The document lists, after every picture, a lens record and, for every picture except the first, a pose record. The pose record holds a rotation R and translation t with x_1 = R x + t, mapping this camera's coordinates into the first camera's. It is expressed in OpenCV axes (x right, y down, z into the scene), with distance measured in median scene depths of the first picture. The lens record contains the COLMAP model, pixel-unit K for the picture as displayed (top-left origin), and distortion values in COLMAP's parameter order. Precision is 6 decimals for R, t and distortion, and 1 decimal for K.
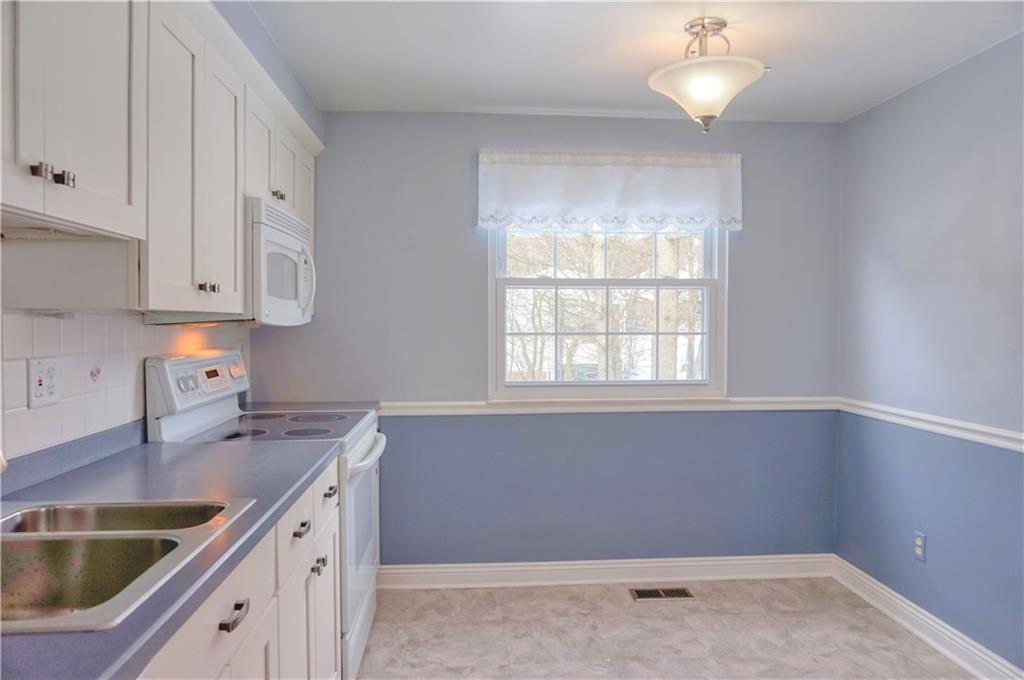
lens RADIAL K [[690.5, 0, 513.8], [0, 690.5, 339.6], [0, 0, 1]] dist [-0.038679, 0.032357]
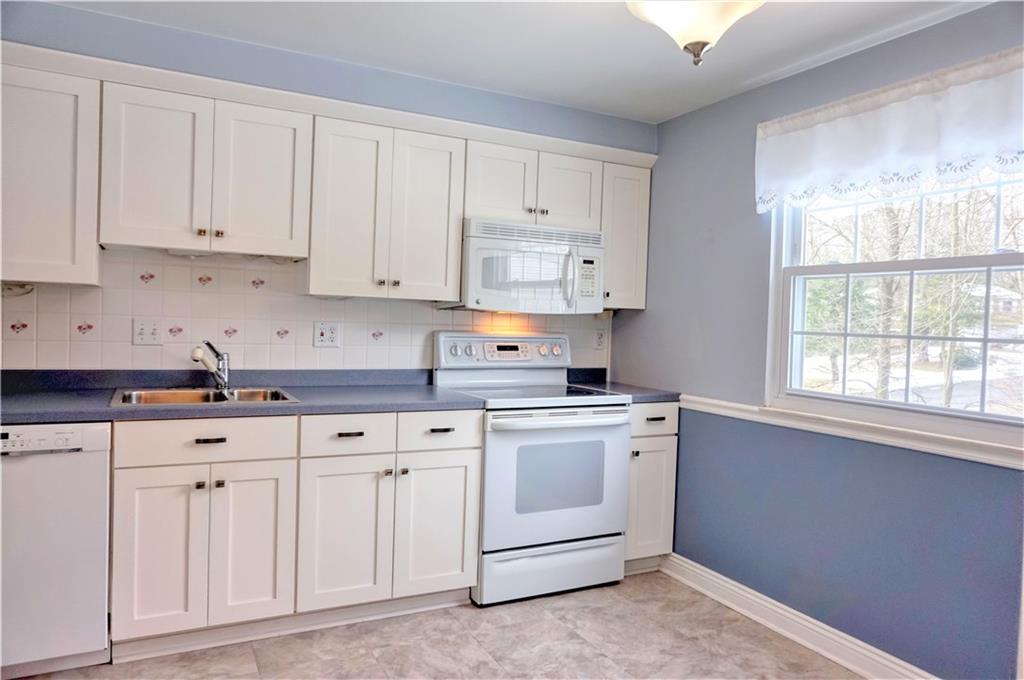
lens RADIAL K [[690.5, 0, 512.2], [0, 690.5, 339.5], [0, 0, 1]] dist [-0.038679, 0.032357]
pose [[0.395624, 0.041231, -0.917487, 0.662604], [-0.058318, 0.998104, 0.019707, 0.003821], [0.916559, 0.045709, 0.397278, 0.367876]]
